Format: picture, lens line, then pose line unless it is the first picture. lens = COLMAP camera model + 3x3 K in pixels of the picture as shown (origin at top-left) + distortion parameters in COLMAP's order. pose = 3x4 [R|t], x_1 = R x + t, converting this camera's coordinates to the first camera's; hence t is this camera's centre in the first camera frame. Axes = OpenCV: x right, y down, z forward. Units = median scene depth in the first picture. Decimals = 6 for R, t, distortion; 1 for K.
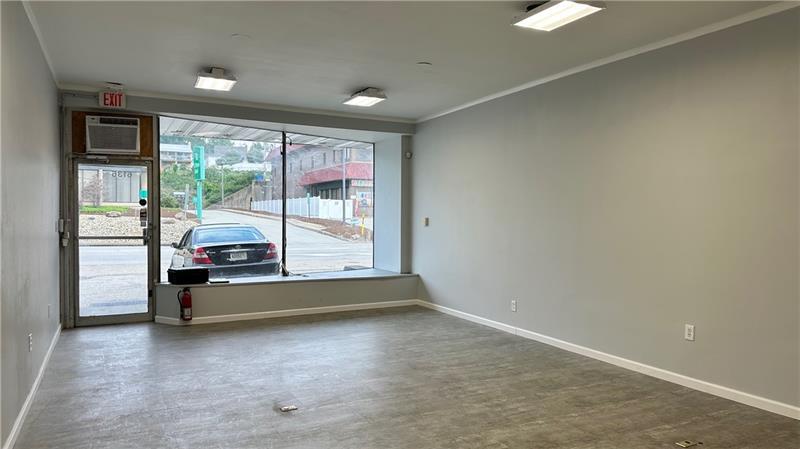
lens RADIAL K [[556.4, 0, 402.0], [0, 556.4, 221.7], [0, 0, 1]] dist [0.005963, 0.000232]
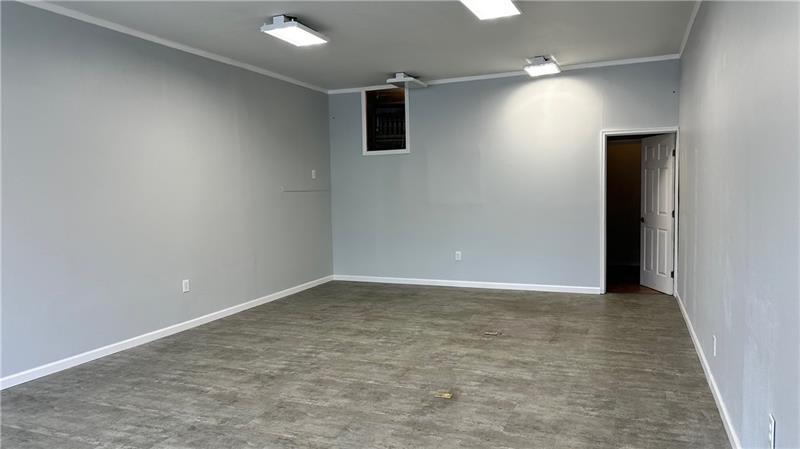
lens RADIAL K [[556.4, 0, 401.7], [0, 556.4, 225.4], [0, 0, 1]] dist [0.005963, 0.000232]
pose [[-0.662884, -0.045863, 0.747316, -0.755398], [0.019978, 0.996683, 0.078888, -0.028149], [-0.748455, 0.067224, -0.659769, 1.471526]]
